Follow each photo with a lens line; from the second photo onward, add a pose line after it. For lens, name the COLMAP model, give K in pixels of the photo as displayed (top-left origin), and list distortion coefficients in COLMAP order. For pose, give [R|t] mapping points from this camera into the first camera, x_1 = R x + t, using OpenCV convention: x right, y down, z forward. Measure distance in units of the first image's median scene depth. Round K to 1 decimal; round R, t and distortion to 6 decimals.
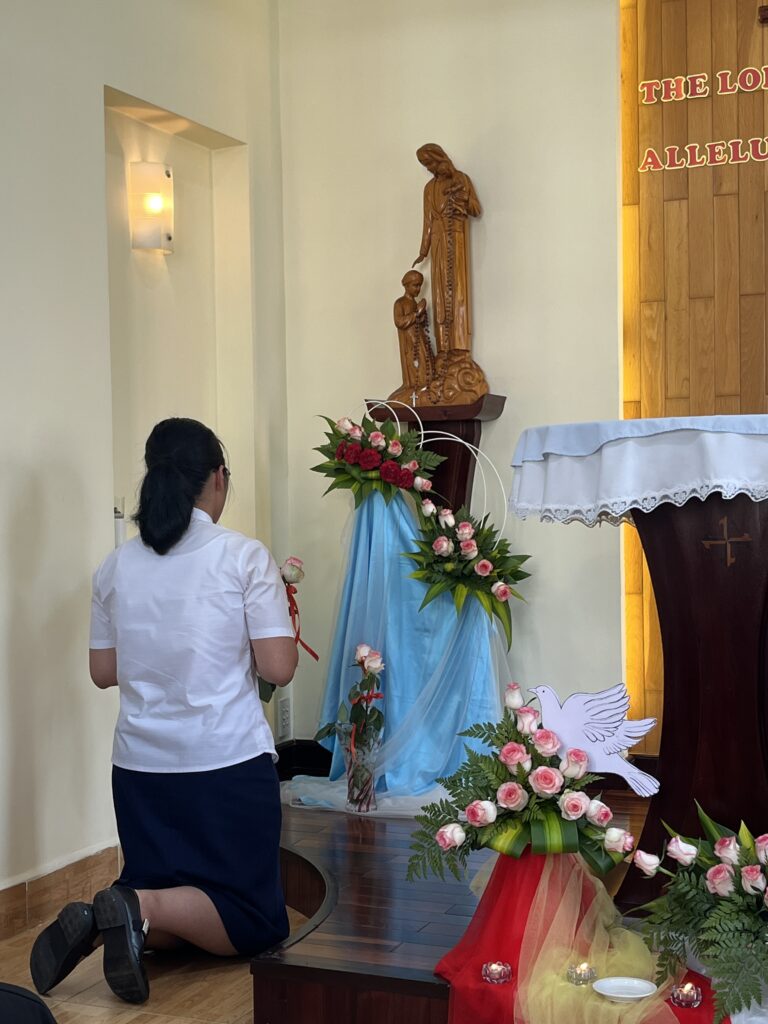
lens RADIAL K [[1521.1, 0, 375.2], [0, 1521.1, 530.6], [0, 0, 1]] dist [0.064150, 0.000000]
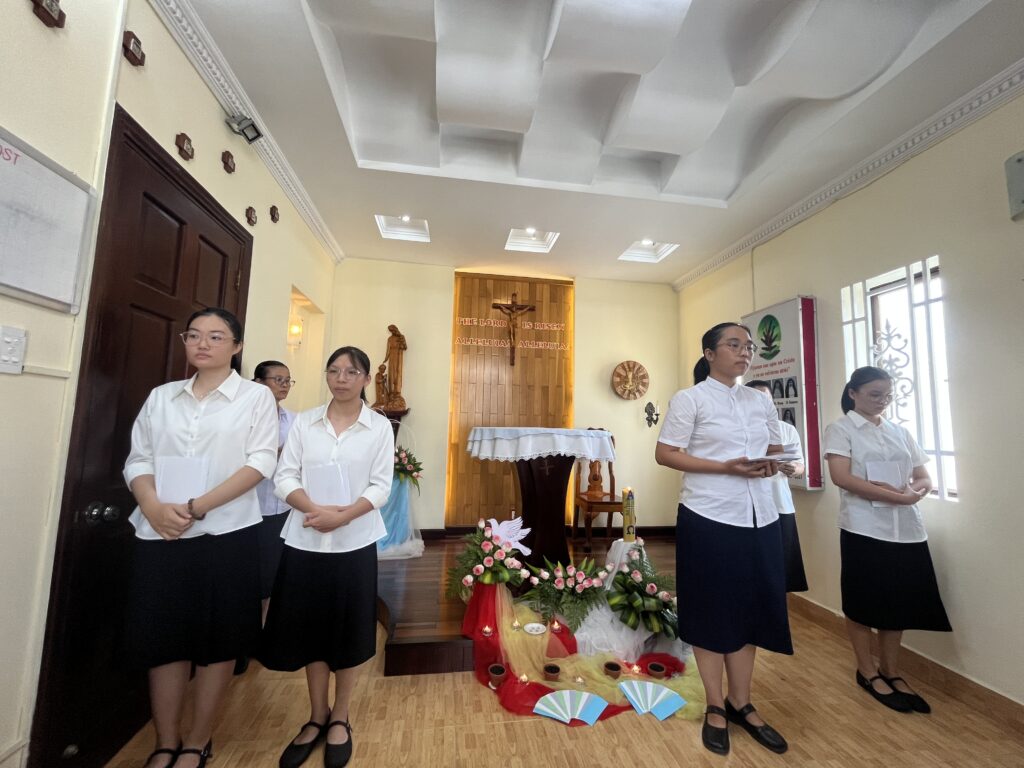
lens RADIAL K [[417.0, 0, 509.6], [0, 417.0, 383.5], [0, 0, 1]] dist [-0.003068, 0.000144]
pose [[0.843961, 0.093379, 0.528215, -0.206401], [-0.024073, 0.990332, -0.136610, -0.030653], [-0.535865, 0.102578, 0.838050, 0.201511]]
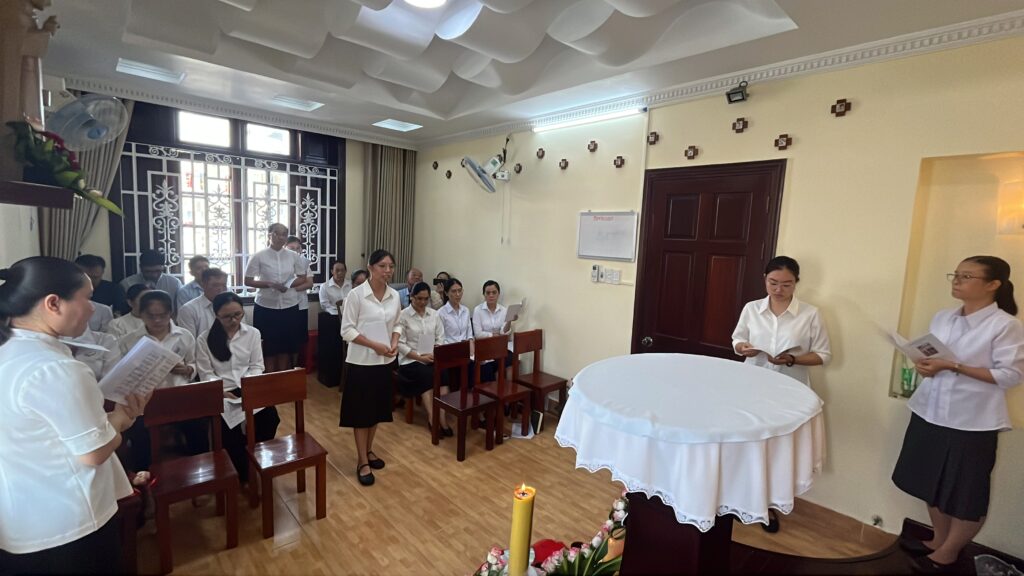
lens RADIAL K [[460.1, 0, 507.4], [0, 460.1, 288.4], [0, 0, 1]] dist [-0.002384, 0.000721]
pose [[-0.396925, 0.100400, -0.912343, 0.537658], [-0.067145, 0.988160, 0.137955, -0.159084], [0.915392, 0.116018, -0.385484, 0.702048]]
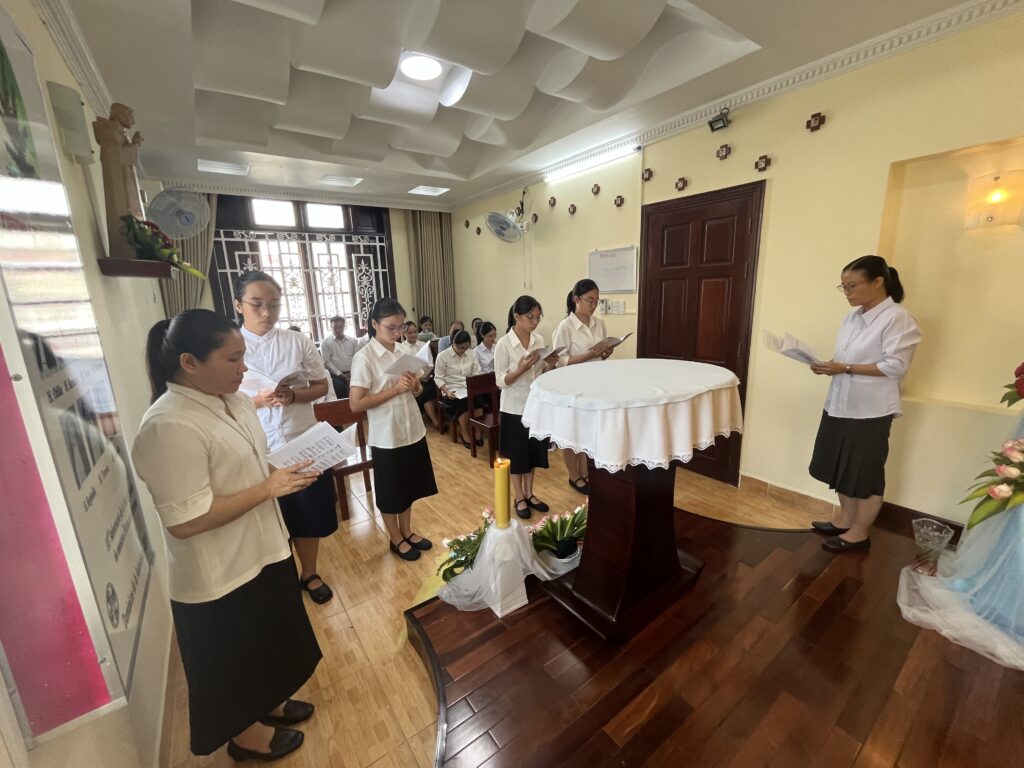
lens RADIAL K [[417.0, 0, 508.5], [0, 417.0, 384.4], [0, 0, 1]] dist [-0.003068, 0.000144]
pose [[-0.501980, 0.221863, -0.835938, 0.557890], [0.017767, 0.968979, 0.246503, -0.139365], [0.864697, 0.108888, -0.490350, 0.795975]]
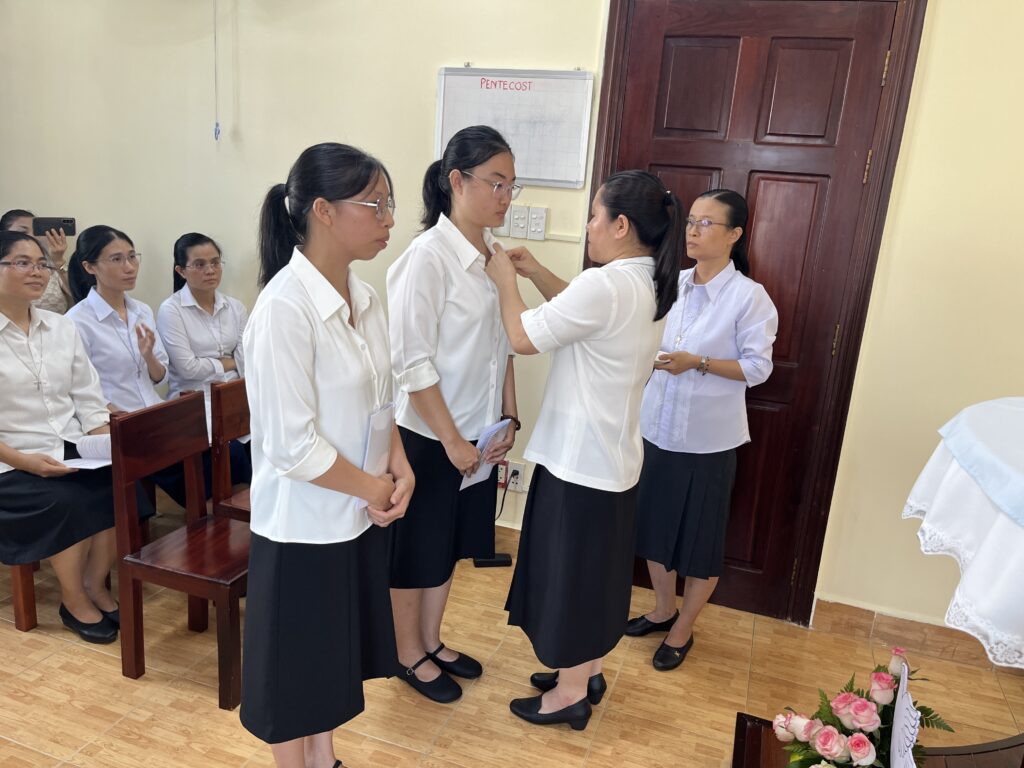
lens RADIAL K [[775.1, 0, 510.8], [0, 775.1, 386.1], [0, 0, 1]] dist [0.064739, -0.093798]
pose [[0.089517, 0.261609, -0.961014, 0.339123], [-0.111879, 0.961422, 0.251299, -0.105813], [0.989682, 0.085022, 0.115332, 0.469113]]
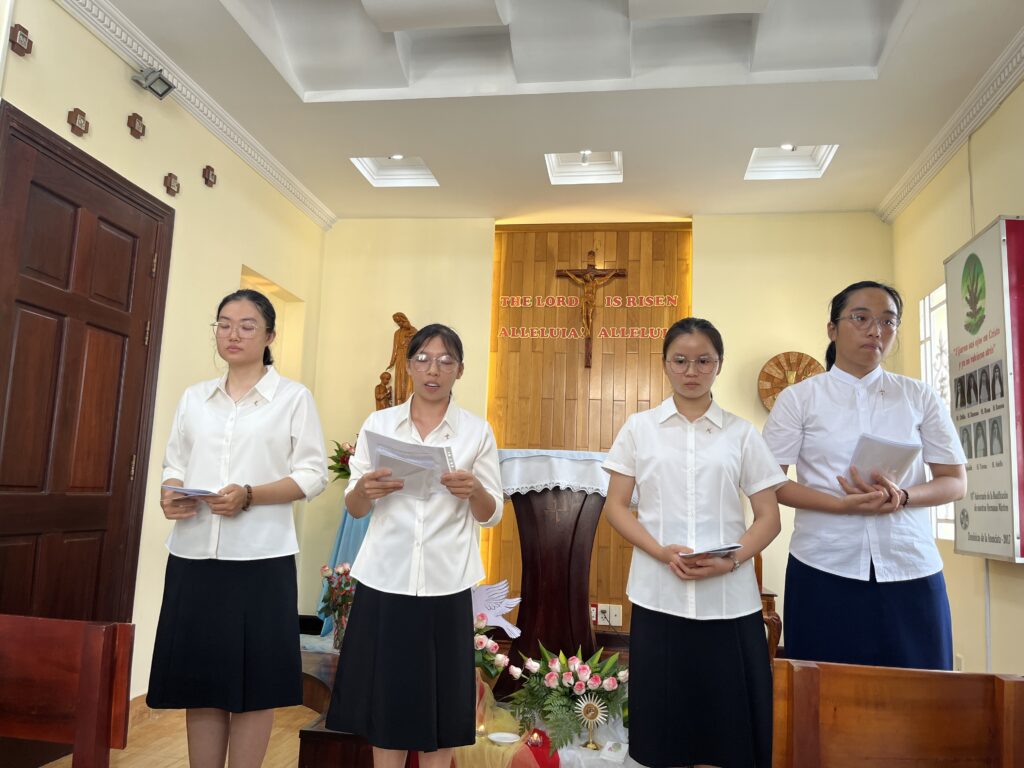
lens RADIAL K [[775.1, 0, 514.4], [0, 775.1, 388.1], [0, 0, 1]] dist [0.064739, -0.093798]
pose [[0.963422, 0.090228, 0.252343, -0.073167], [-0.047963, 0.984467, -0.168889, 0.015767], [-0.263662, 0.150608, 0.952785, -0.016936]]
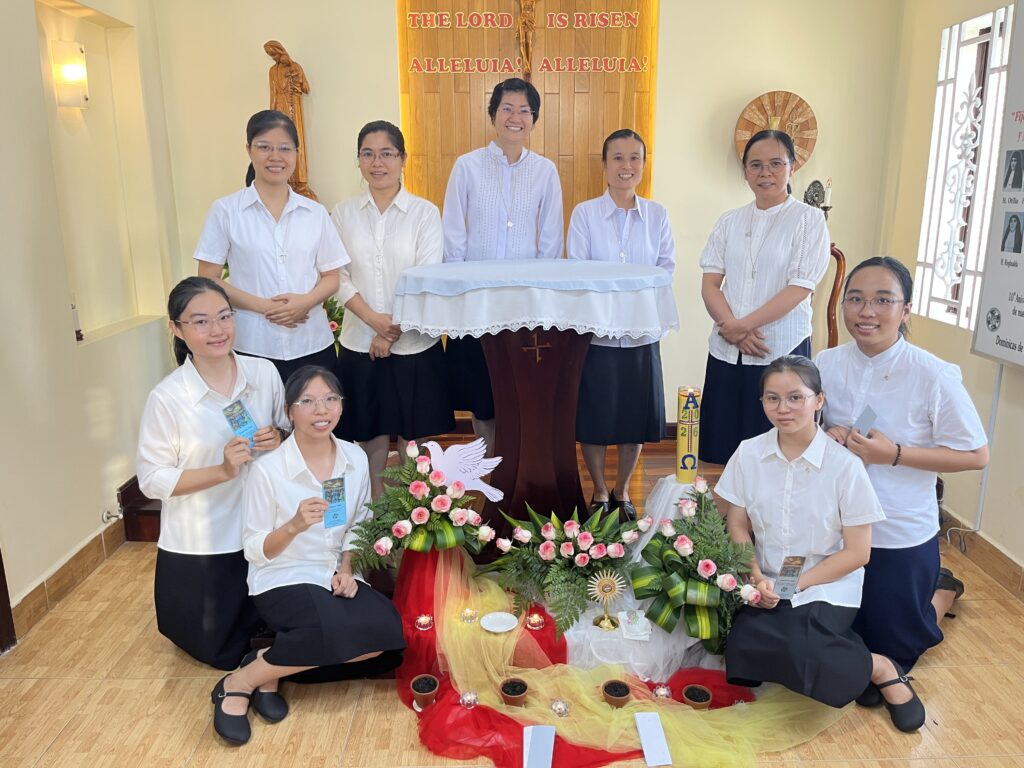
lens RADIAL K [[775.1, 0, 517.0], [0, 775.1, 372.8], [0, 0, 1]] dist [0.064739, -0.093798]
pose [[0.908384, -0.083084, 0.409799, -0.093585], [0.001306, 0.980619, 0.195919, -0.088614], [-0.418134, -0.177435, 0.890888, 0.167156]]
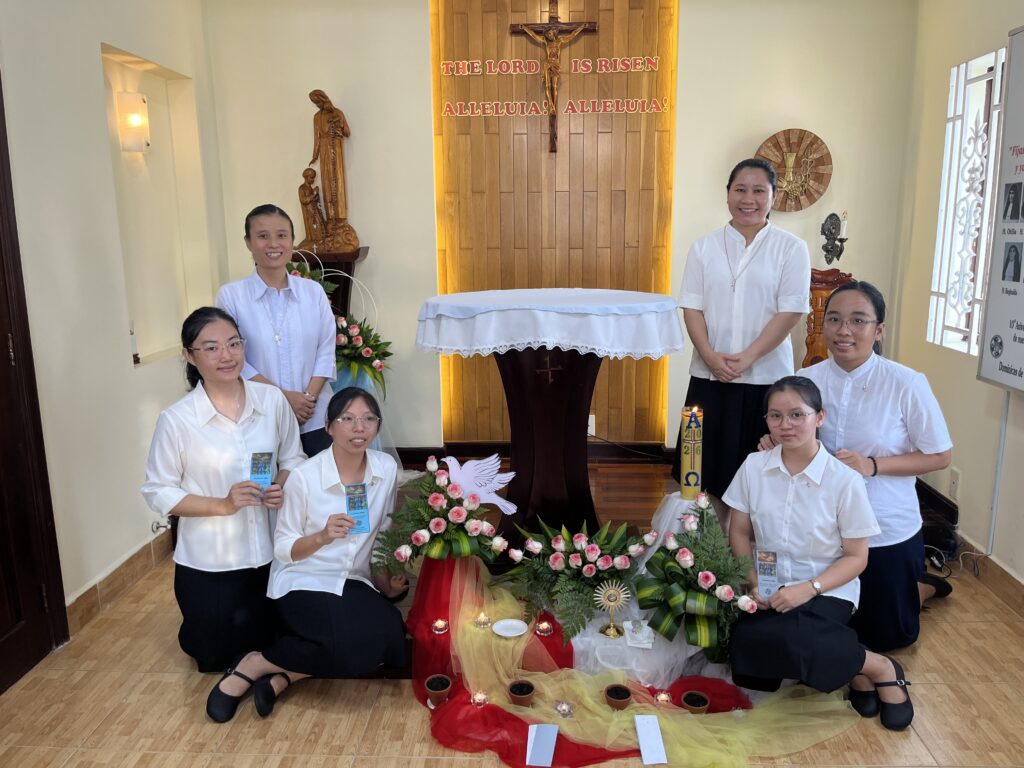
lens RADIAL K [[775.1, 0, 517.7], [0, 775.1, 373.7], [0, 0, 1]] dist [0.064739, -0.093798]
pose [[0.931497, -0.060934, 0.358609, -0.086810], [0.004981, 0.987913, 0.154926, -0.086714], [-0.363715, -0.142527, 0.920542, 0.120089]]
